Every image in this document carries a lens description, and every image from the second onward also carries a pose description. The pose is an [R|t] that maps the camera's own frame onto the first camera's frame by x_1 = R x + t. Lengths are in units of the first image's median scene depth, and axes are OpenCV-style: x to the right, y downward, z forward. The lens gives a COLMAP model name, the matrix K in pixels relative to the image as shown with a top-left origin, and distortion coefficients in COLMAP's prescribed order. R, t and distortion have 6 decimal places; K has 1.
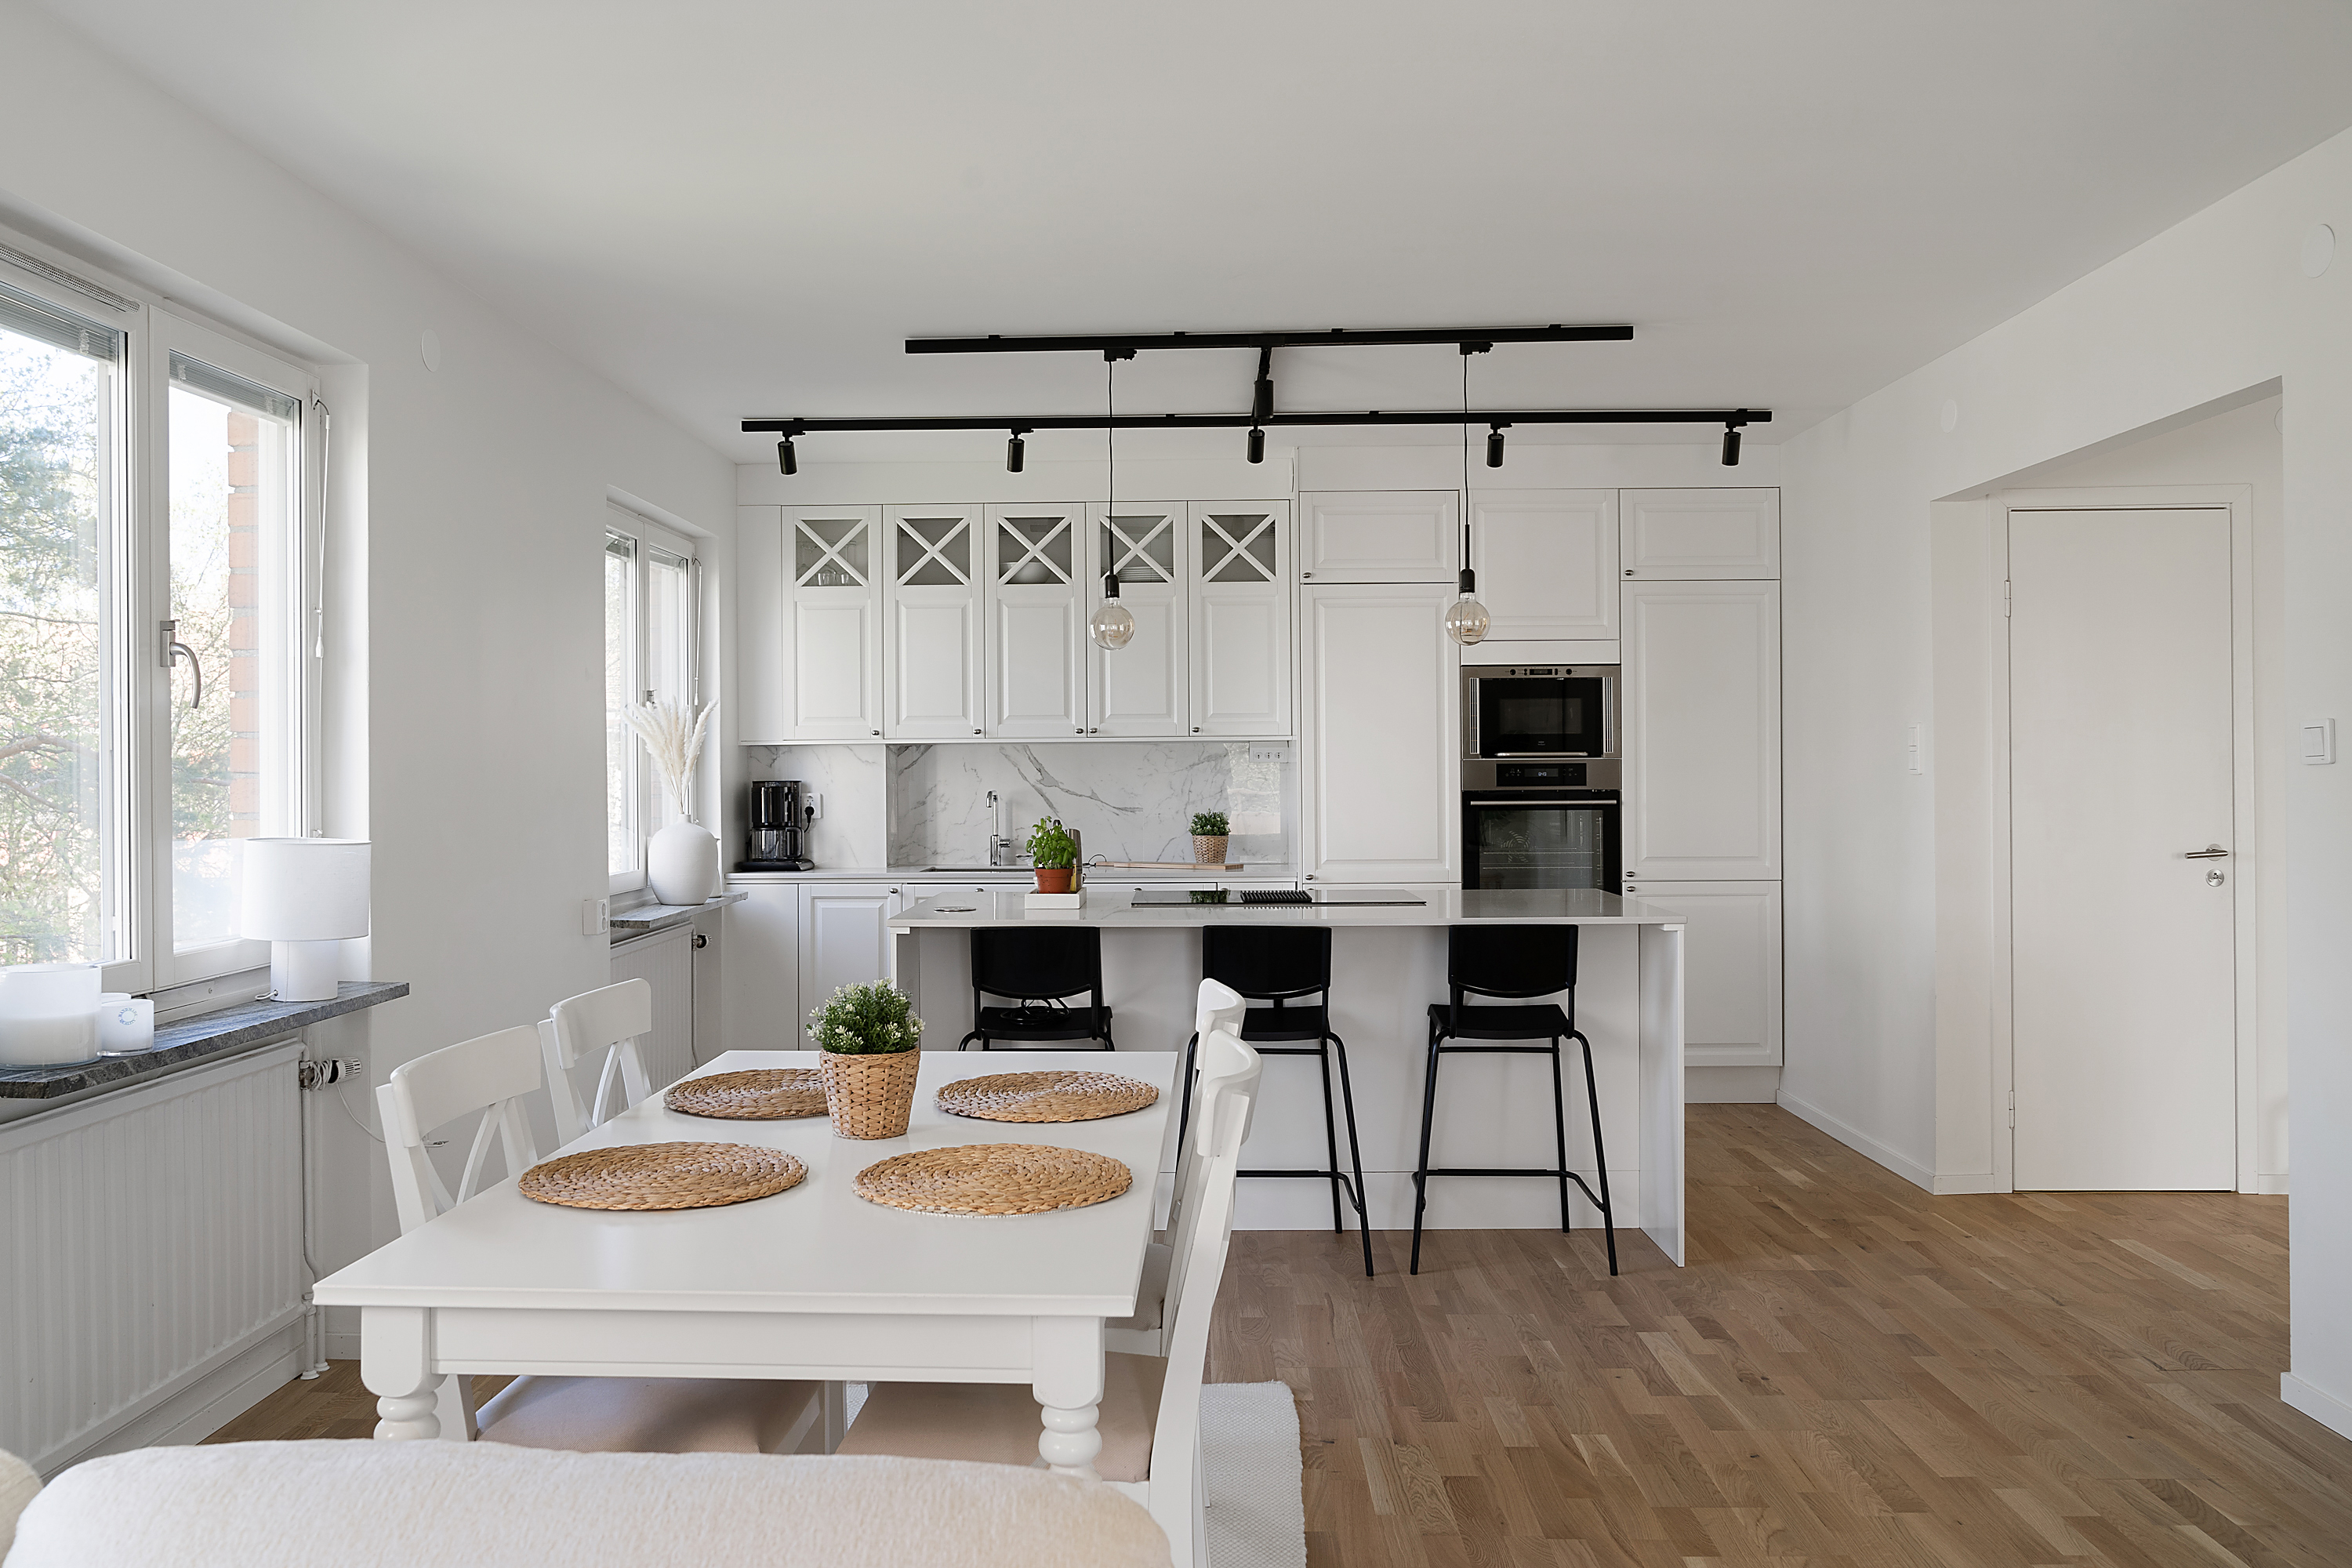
lens RADIAL K [[1770.5, 0, 1171.9], [0, 1770.5, 748.2], [0, 0, 1]] dist [-0.020883, -0.000206]
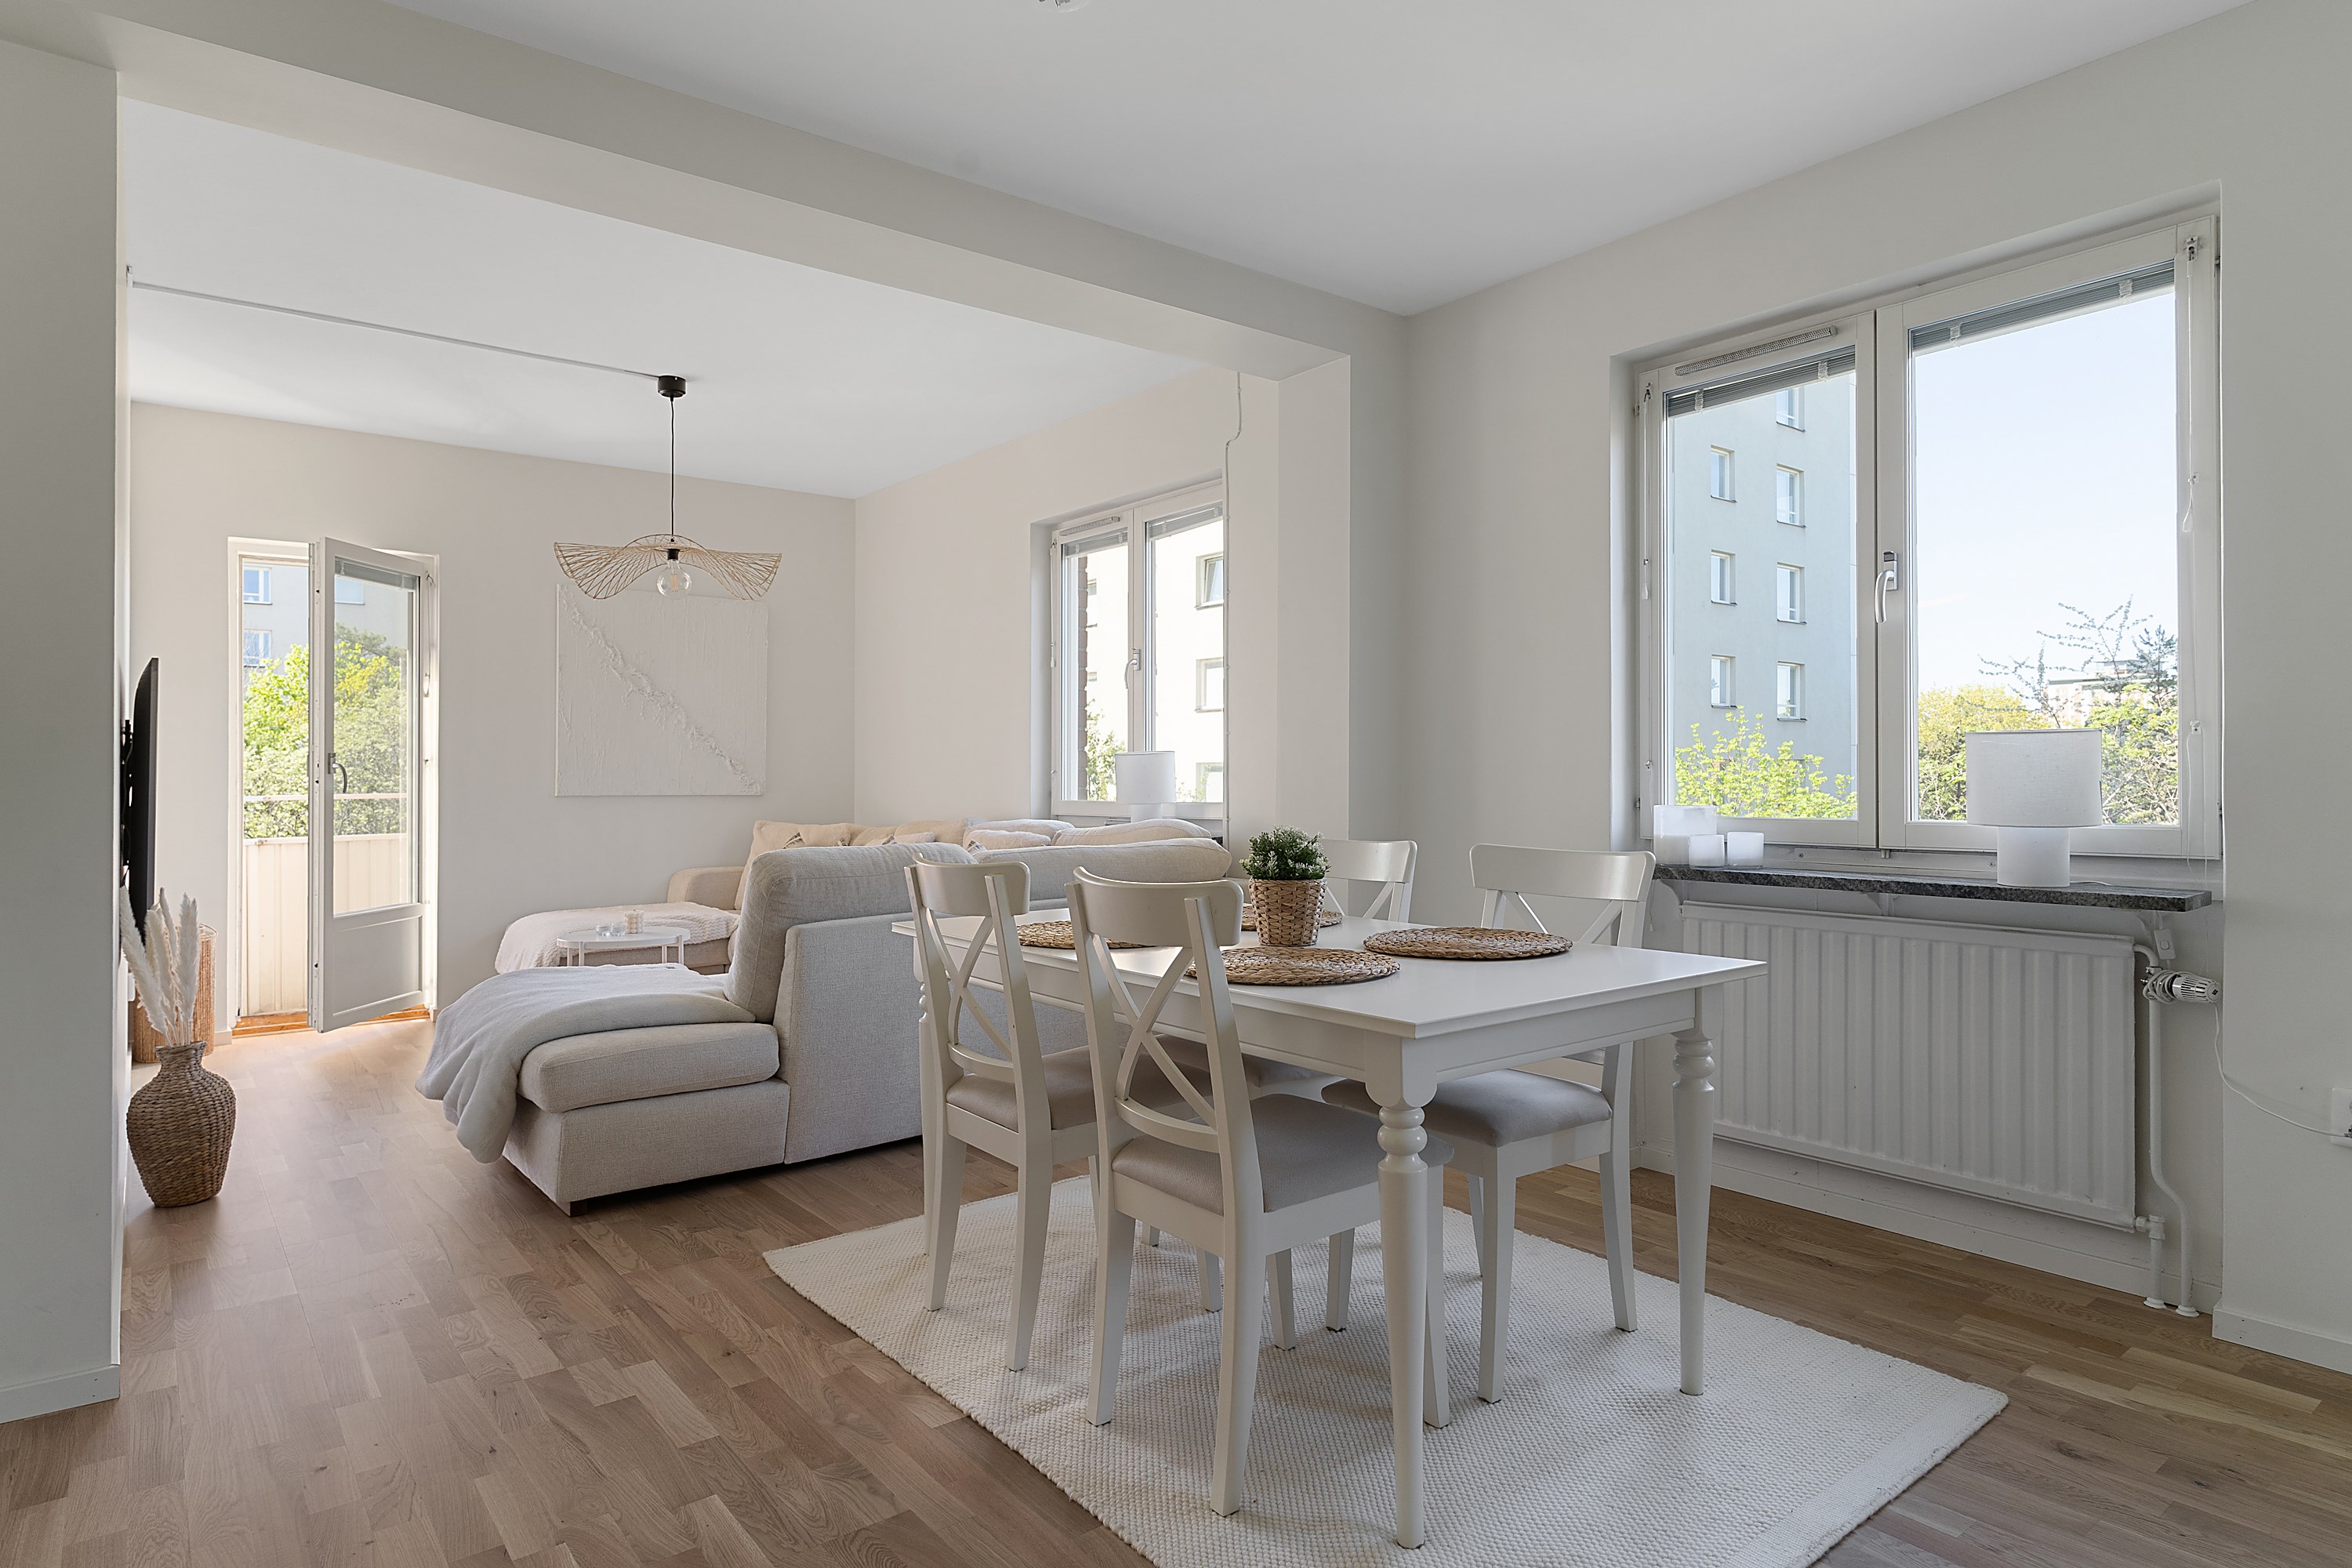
lens RADIAL K [[1303.8, 0, 1155.2], [0, 1303.8, 771.1], [0, 0, 1]] dist [0.001146, -0.000142]
pose [[-0.781883, 0.009164, -0.623358, 0.227787], [0.015413, 0.999870, -0.004633, 0.044109], [0.623234, -0.013230, -0.781923, 0.772629]]
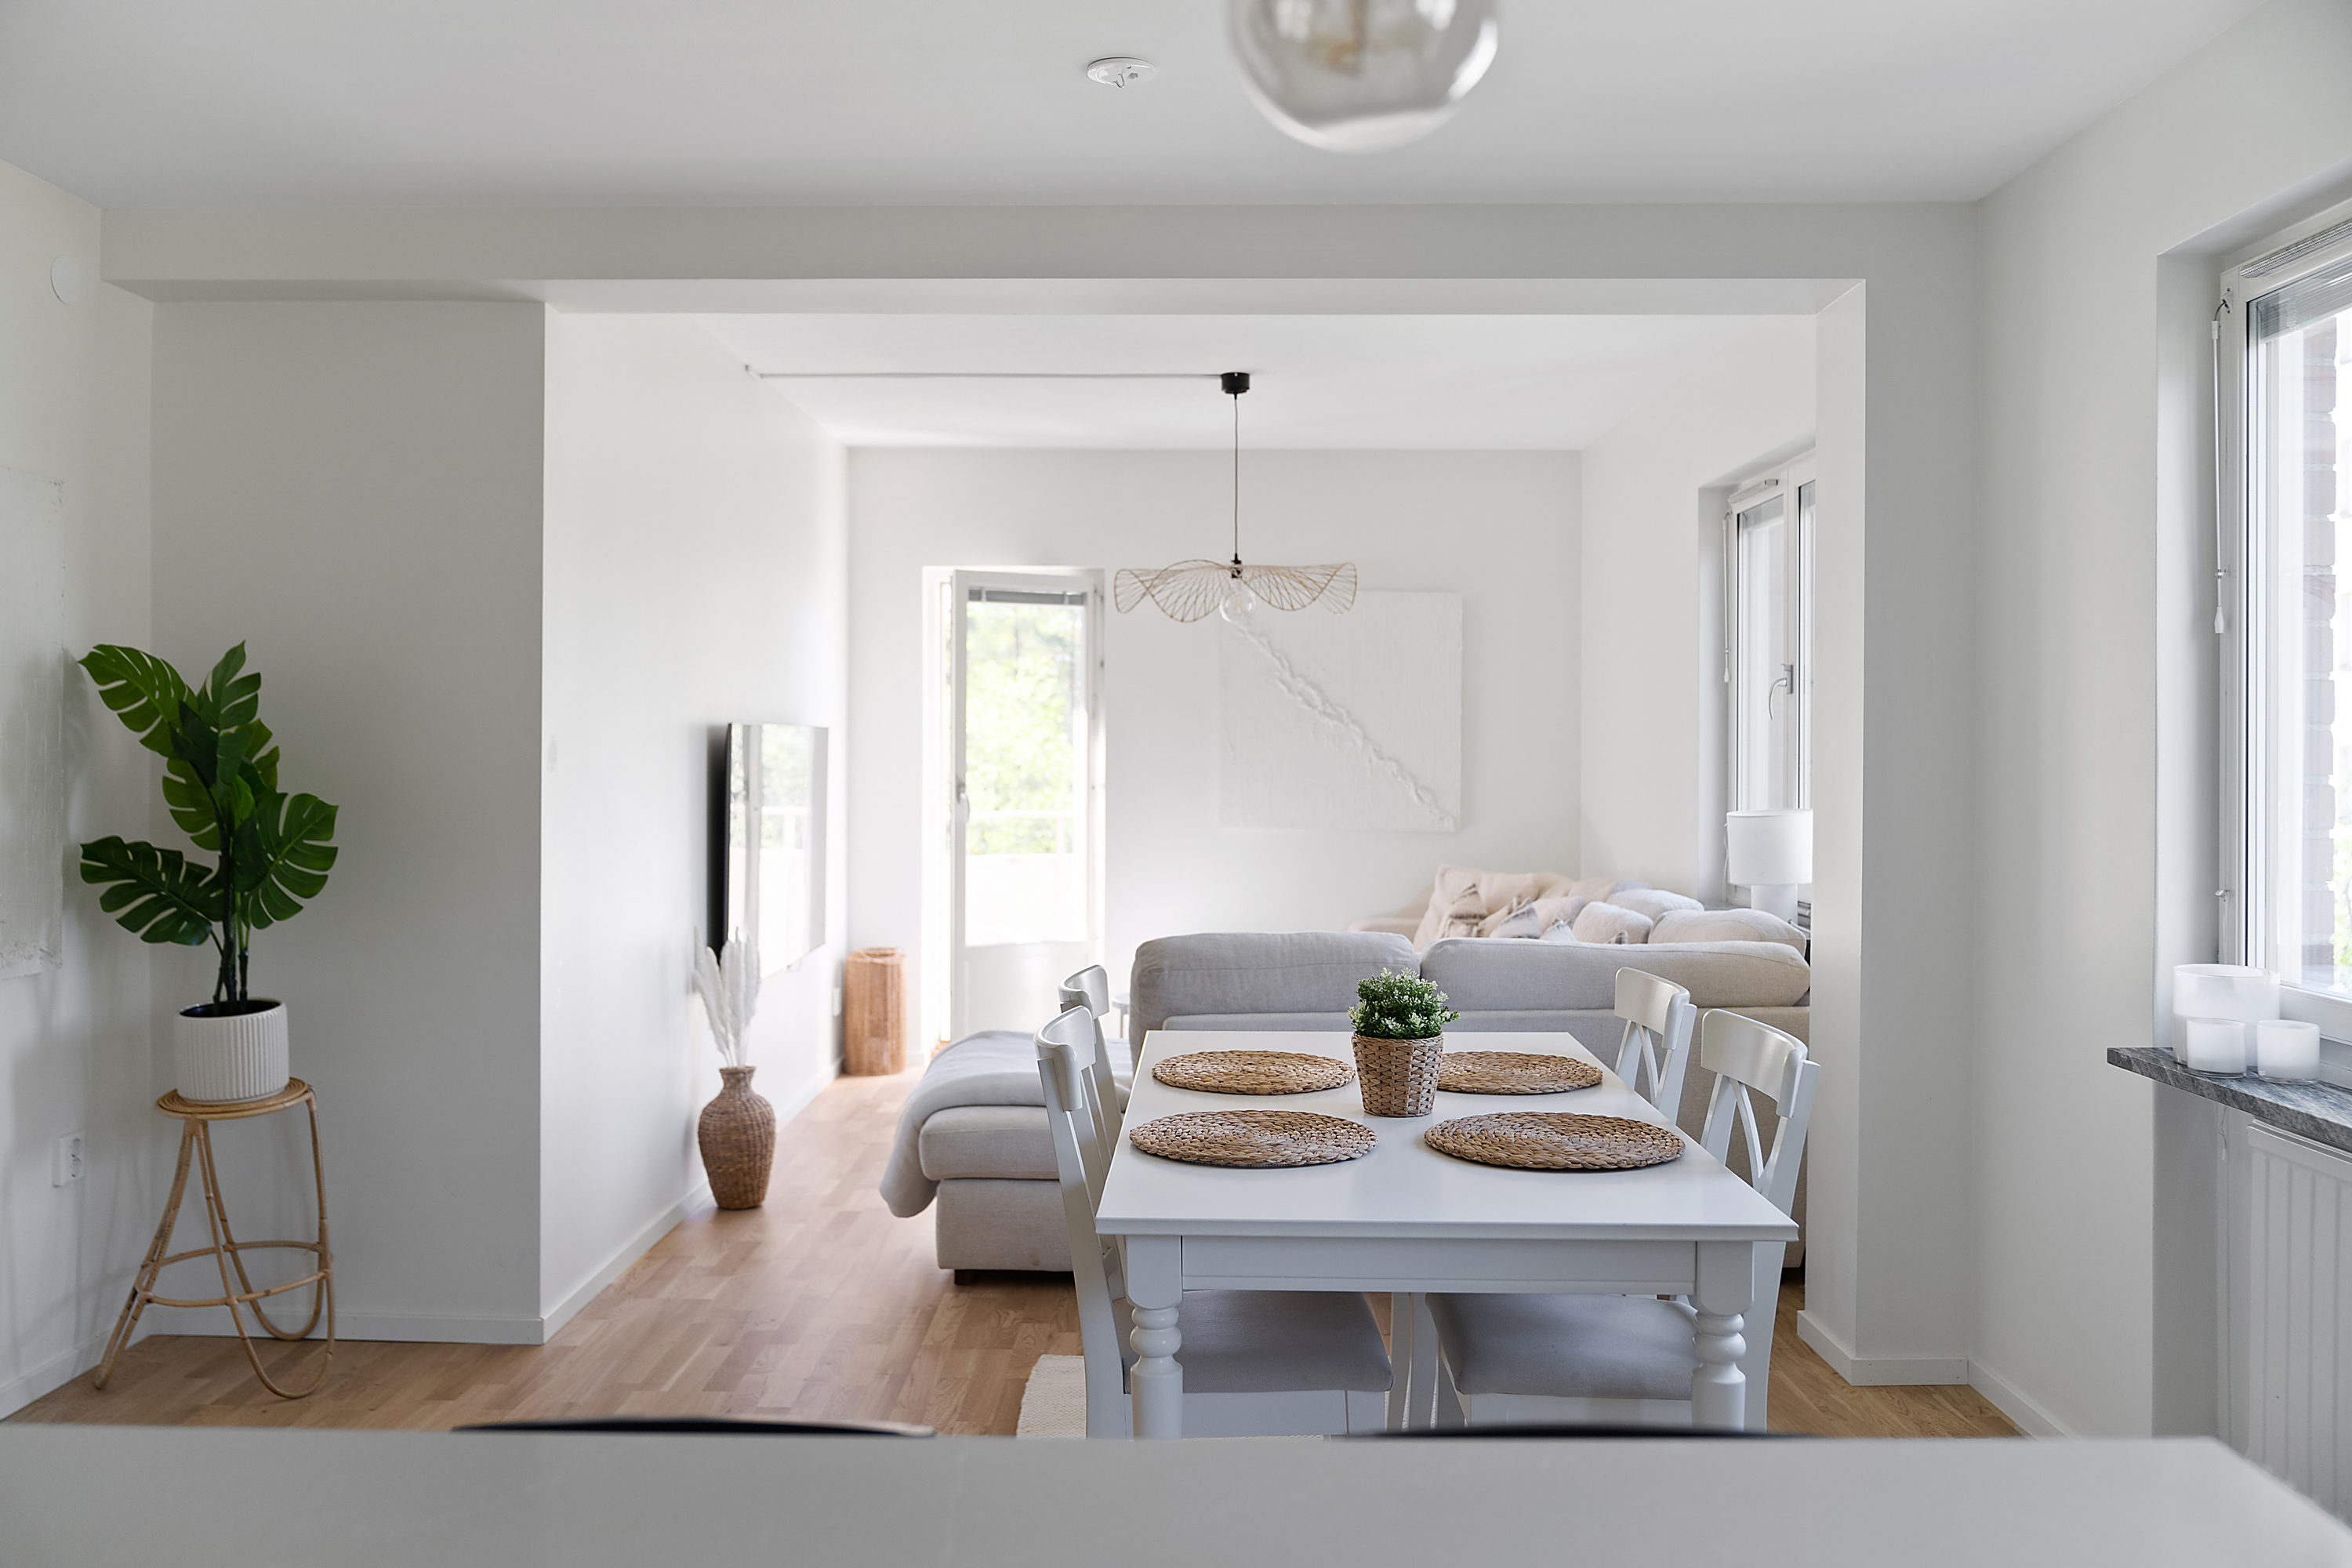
lens RADIAL K [[1840.2, 0, 1180.6], [0, 1840.2, 743.4], [0, 0, 1]] dist [-0.029867, 0.000930]
pose [[-0.999969, 0.004118, -0.006669, -0.013932], [0.004167, 0.999964, -0.007459, 0.001331], [0.006638, -0.007486, -0.999950, 0.972097]]
